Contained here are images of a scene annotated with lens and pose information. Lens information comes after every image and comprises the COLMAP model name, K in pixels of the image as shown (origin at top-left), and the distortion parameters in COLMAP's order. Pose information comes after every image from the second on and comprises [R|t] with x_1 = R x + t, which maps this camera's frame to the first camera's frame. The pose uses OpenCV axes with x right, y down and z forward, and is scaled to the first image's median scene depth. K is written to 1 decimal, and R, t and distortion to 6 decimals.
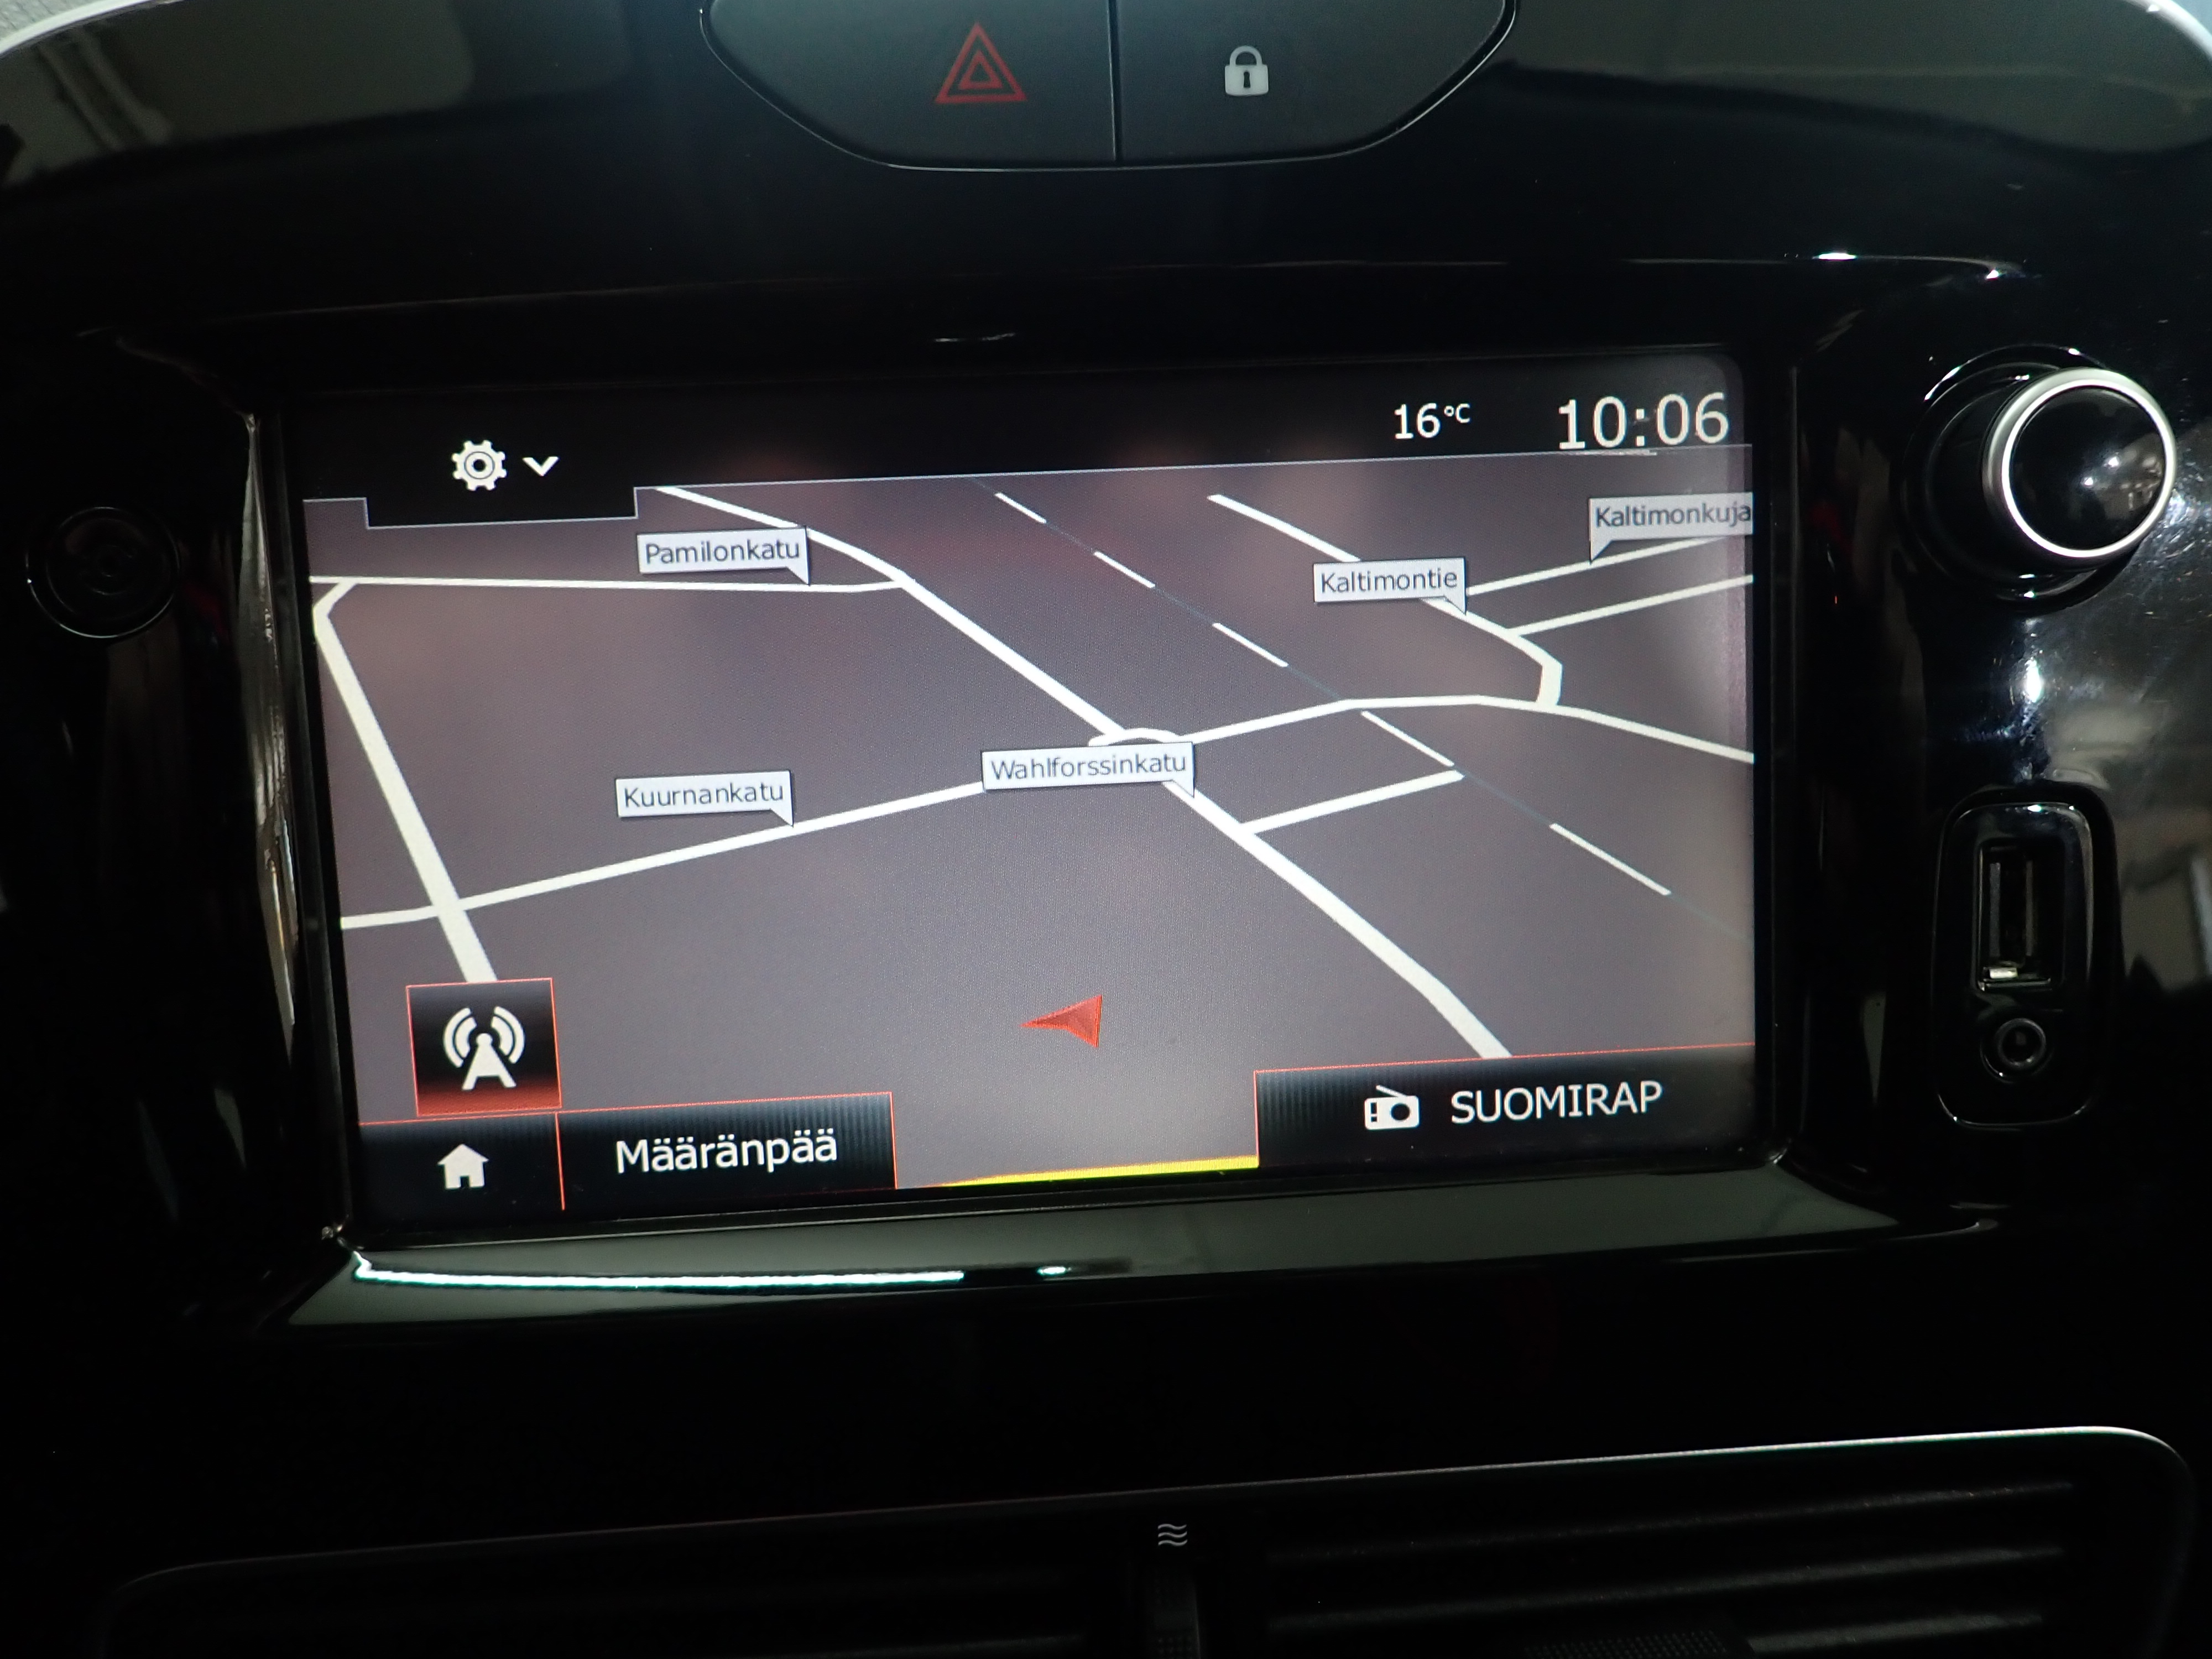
lens RADIAL K [[1625.5, 0, 1106.0], [0, 1625.5, 829.5], [0, 0, 1]] dist [0.006587, -0.003339]
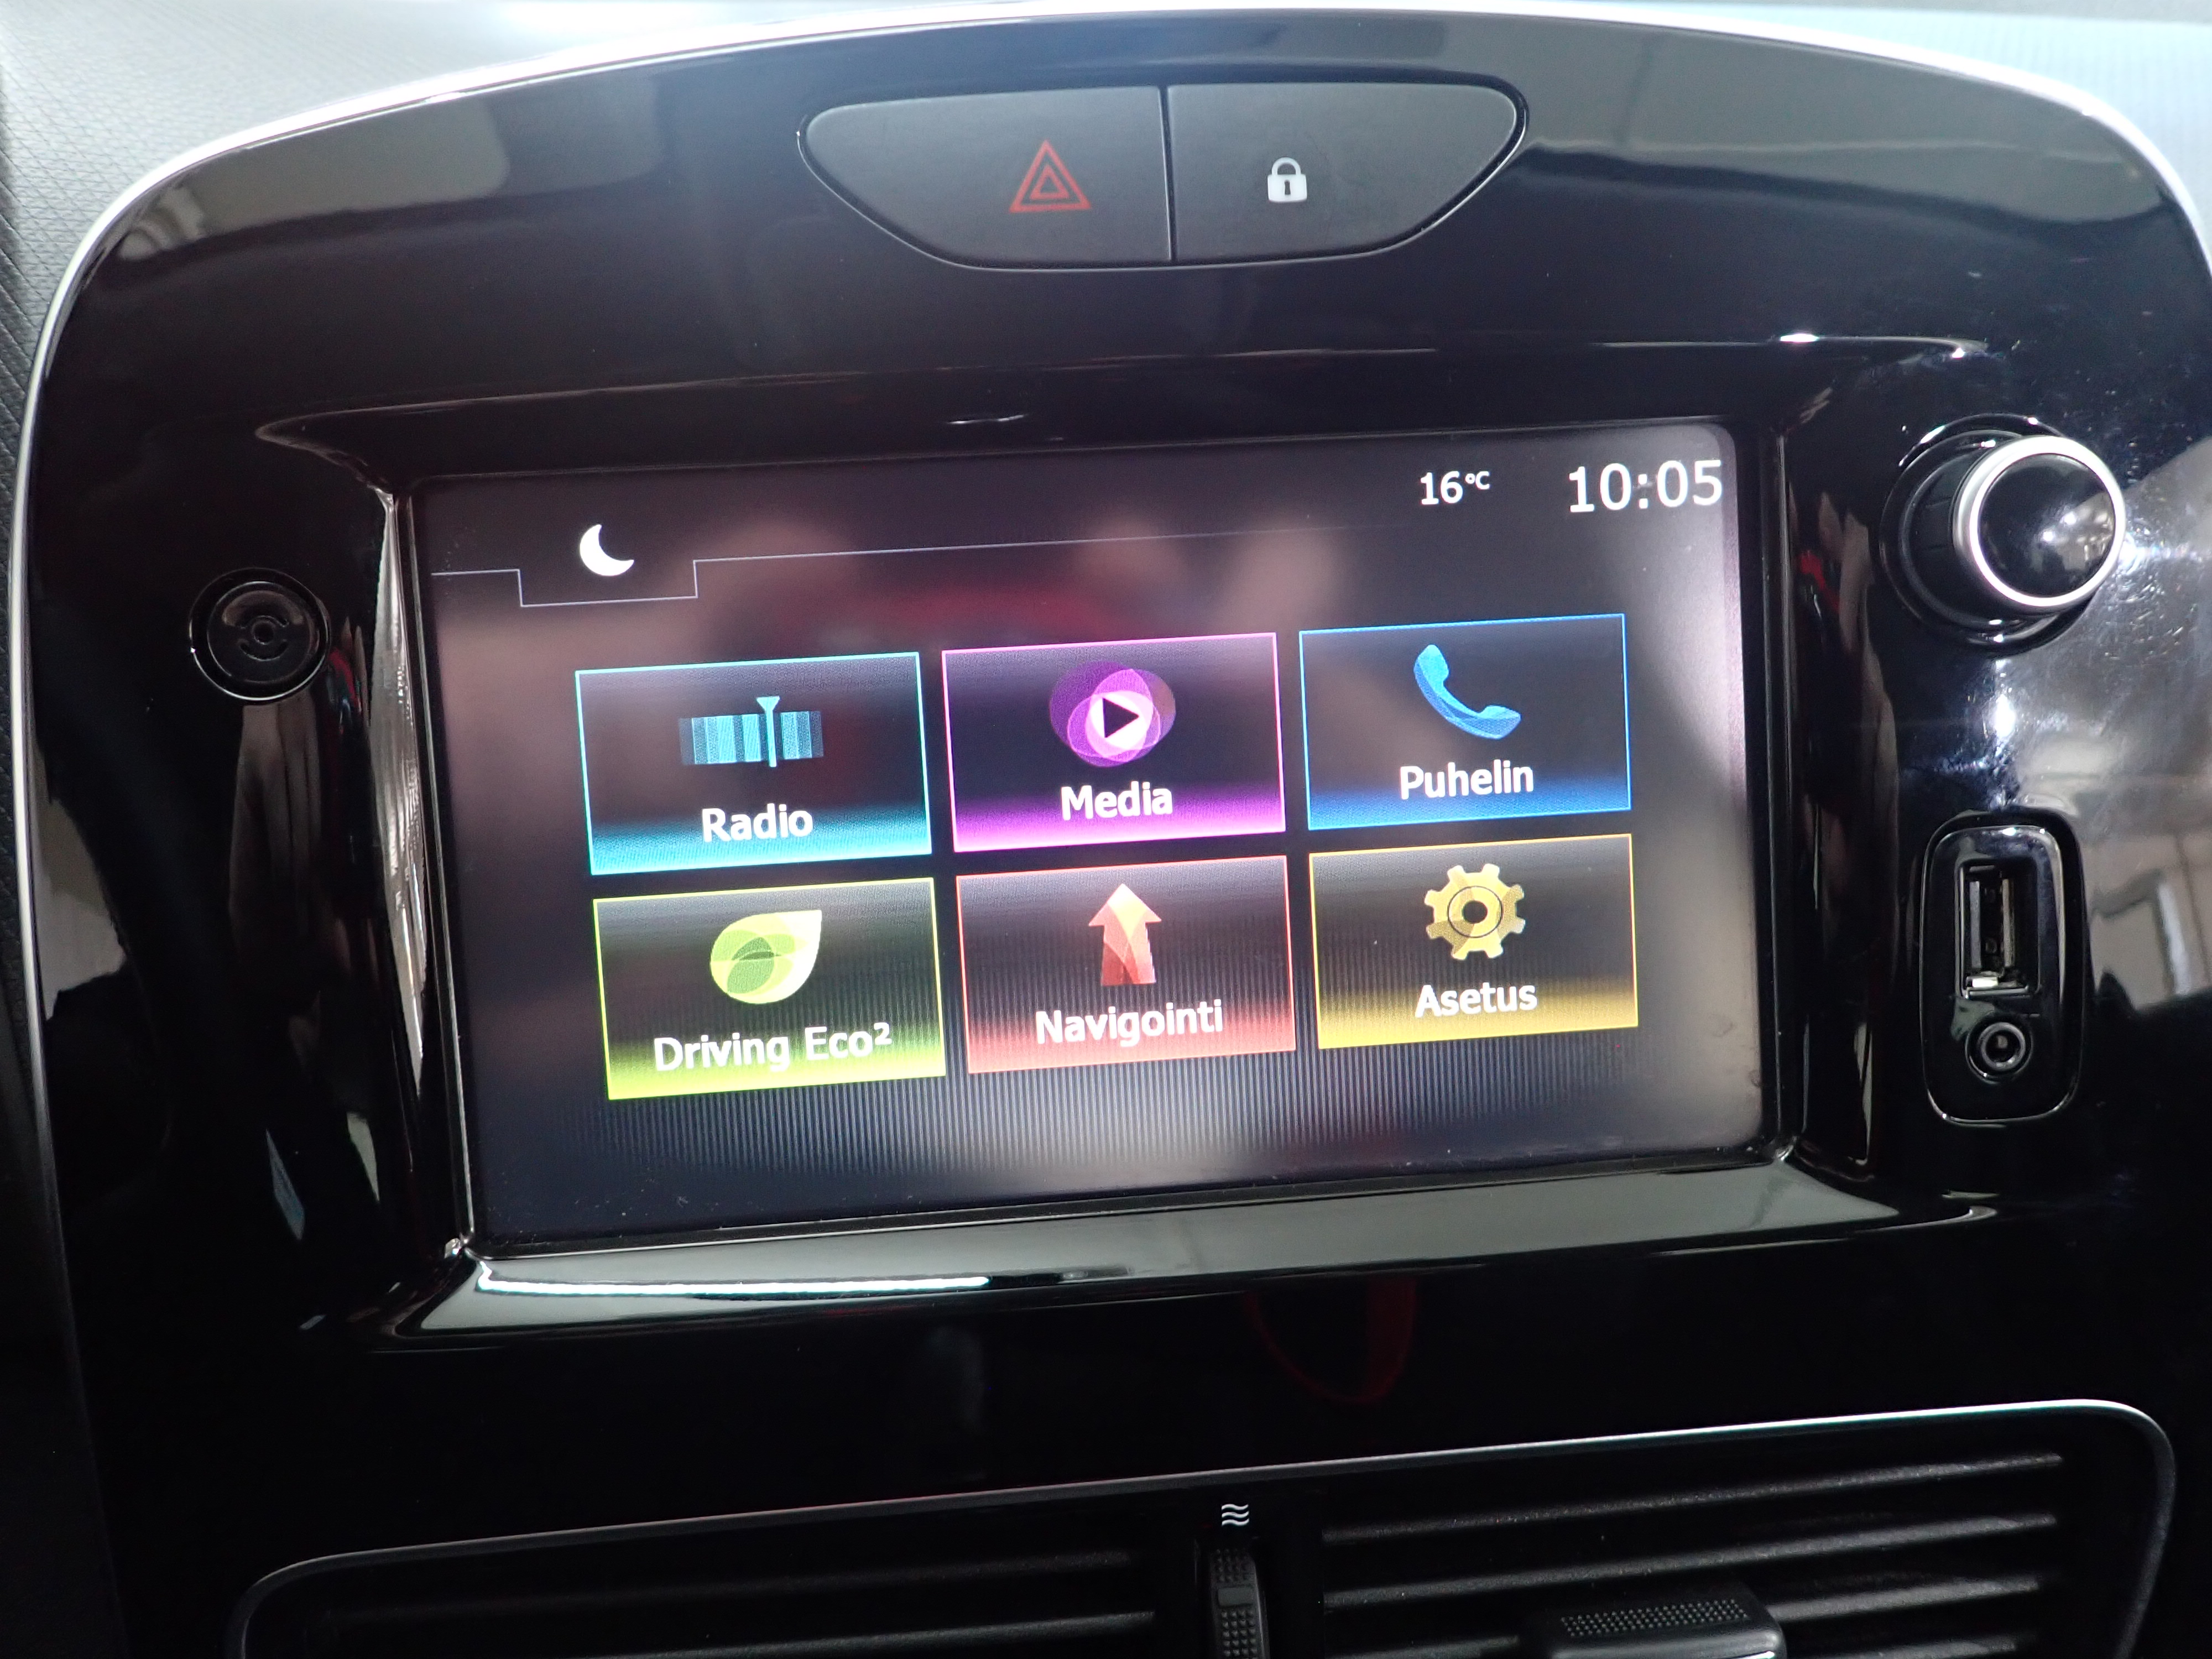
lens RADIAL K [[1609.1, 0, 1106.0], [0, 1609.1, 829.5], [0, 0, 1]] dist [-0.003267, 0.004943]
pose [[0.999869, -0.013847, 0.008335, -0.048685], [0.014076, 0.999506, -0.028092, 0.007617], [-0.007942, 0.028206, 0.999571, -0.081510]]
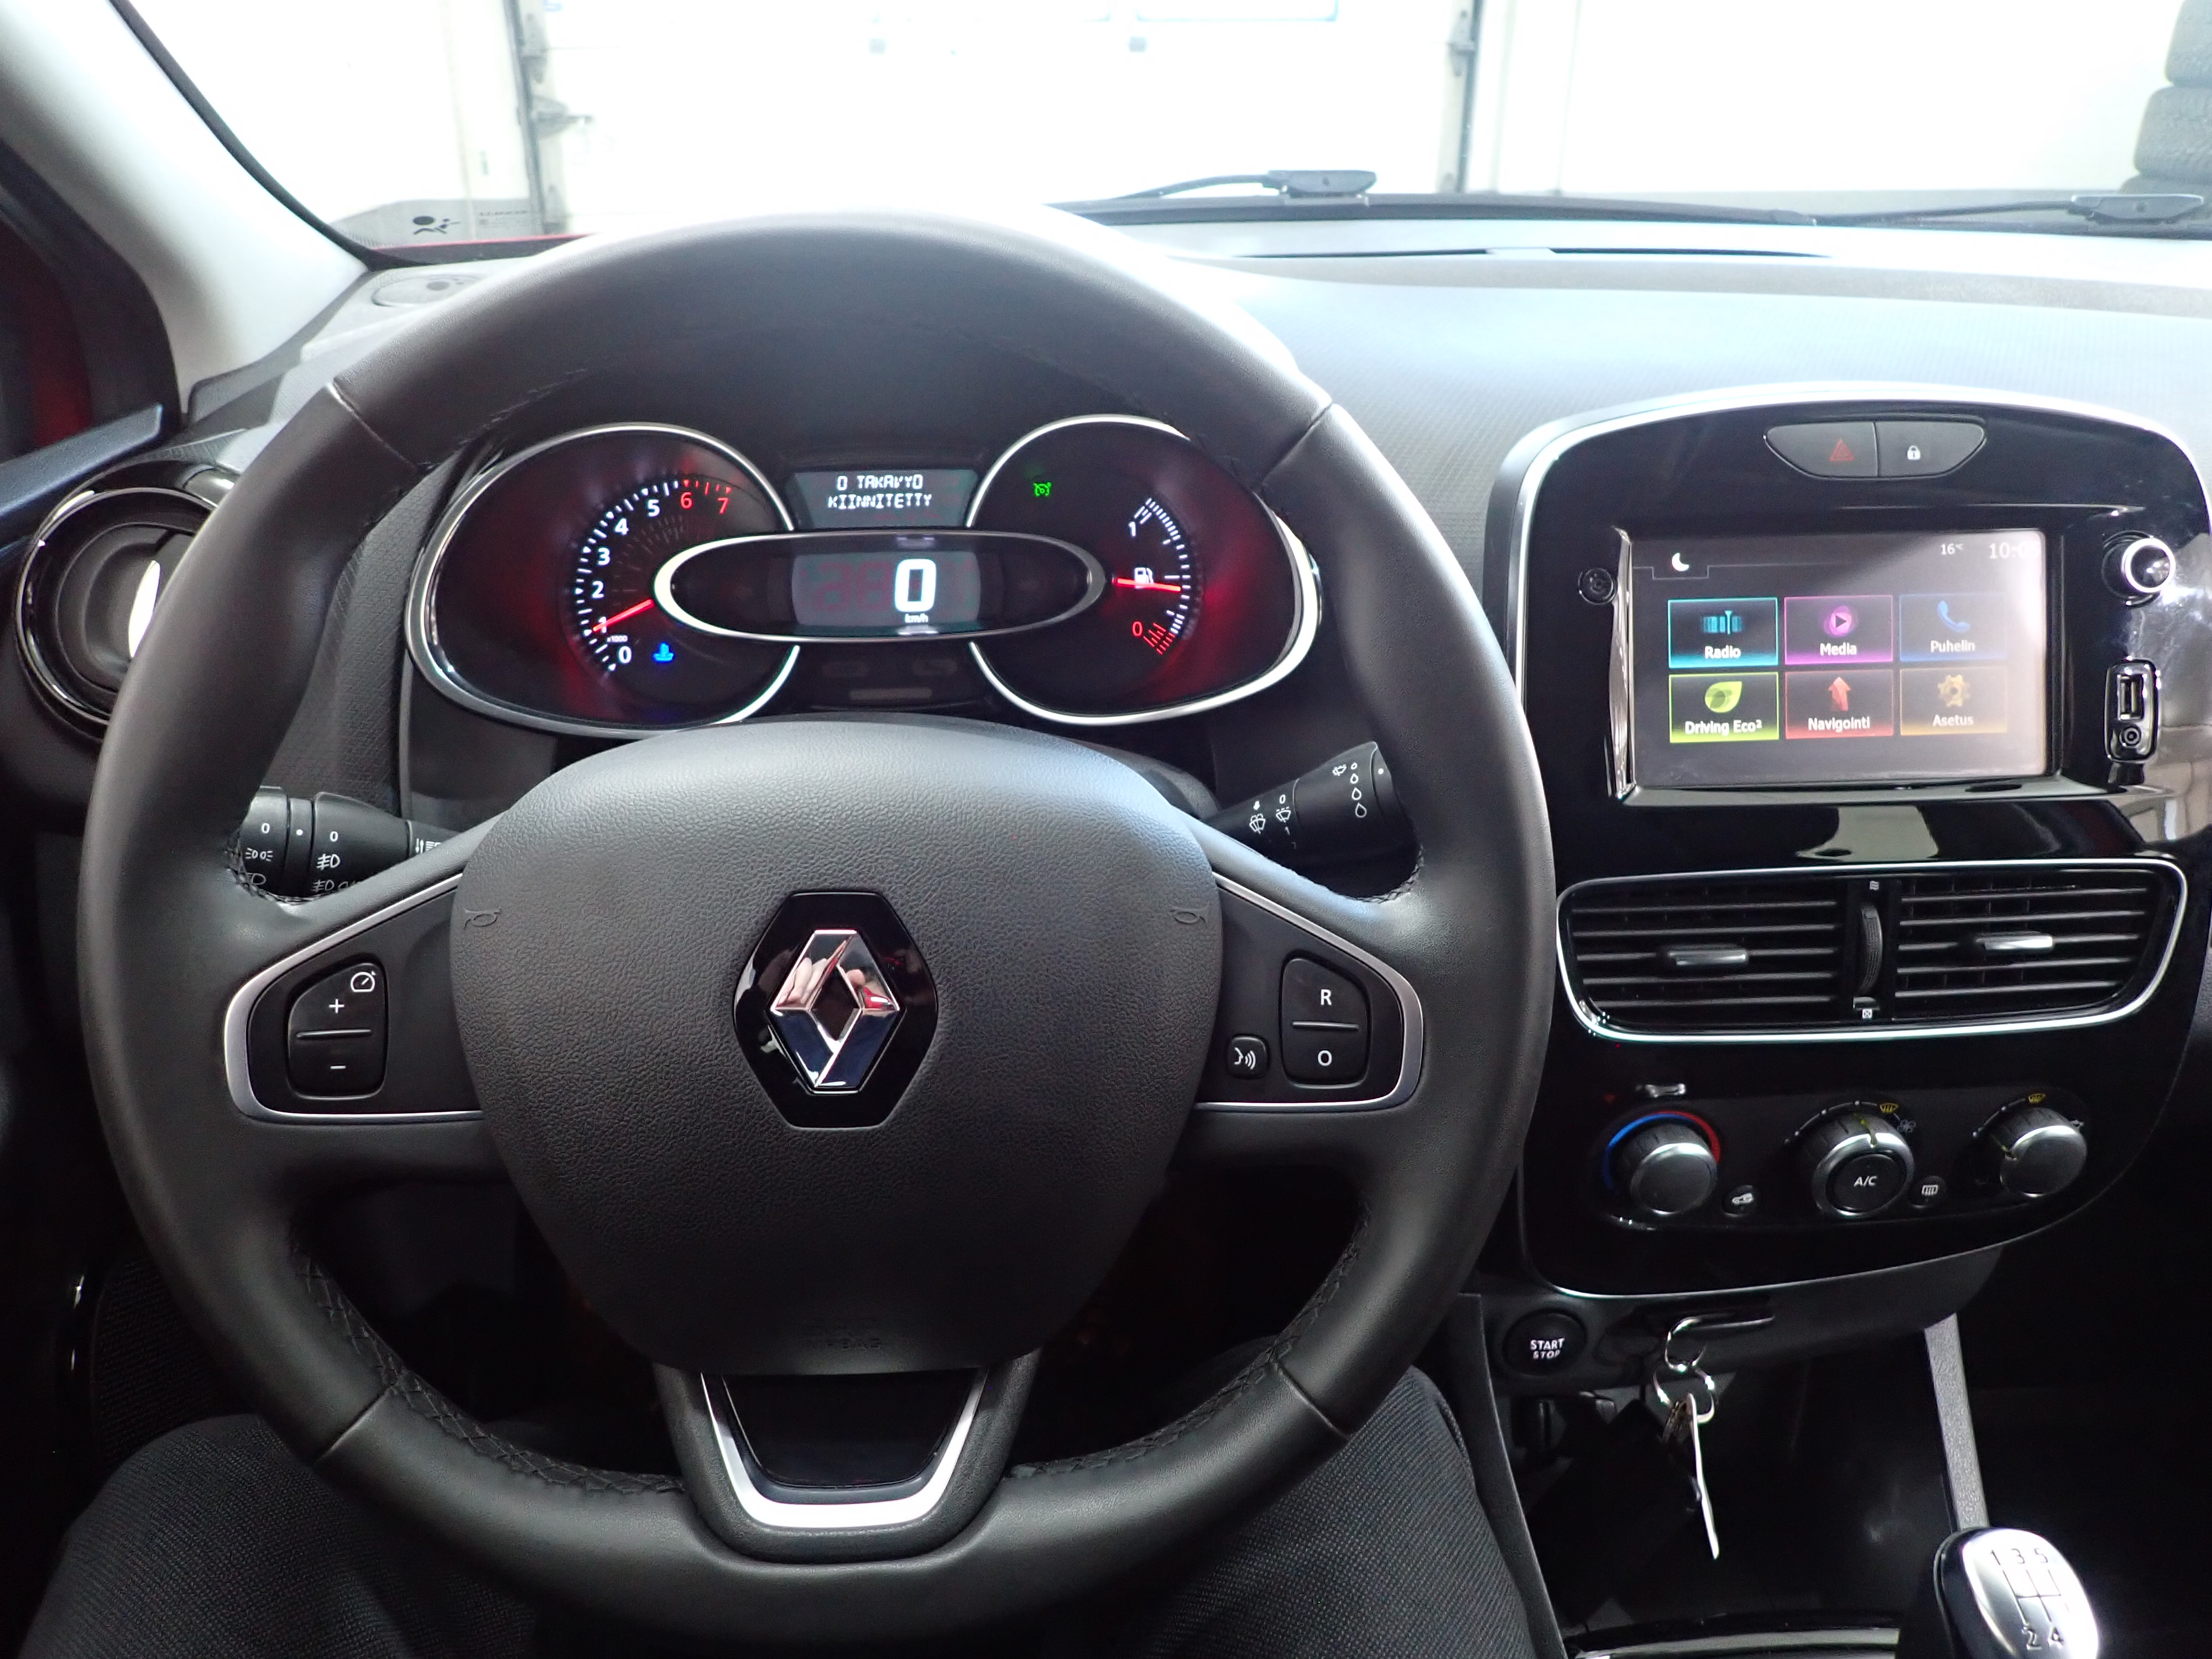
lens RADIAL K [[1629.5, 0, 1106.0], [0, 1629.5, 829.5], [0, 0, 1]] dist [-0.009848, -0.006136]
pose [[0.999864, 0.014804, -0.007256, -1.510916], [-0.015129, 0.998783, -0.046935, 0.508469], [0.006553, 0.047038, 0.998872, -2.321868]]
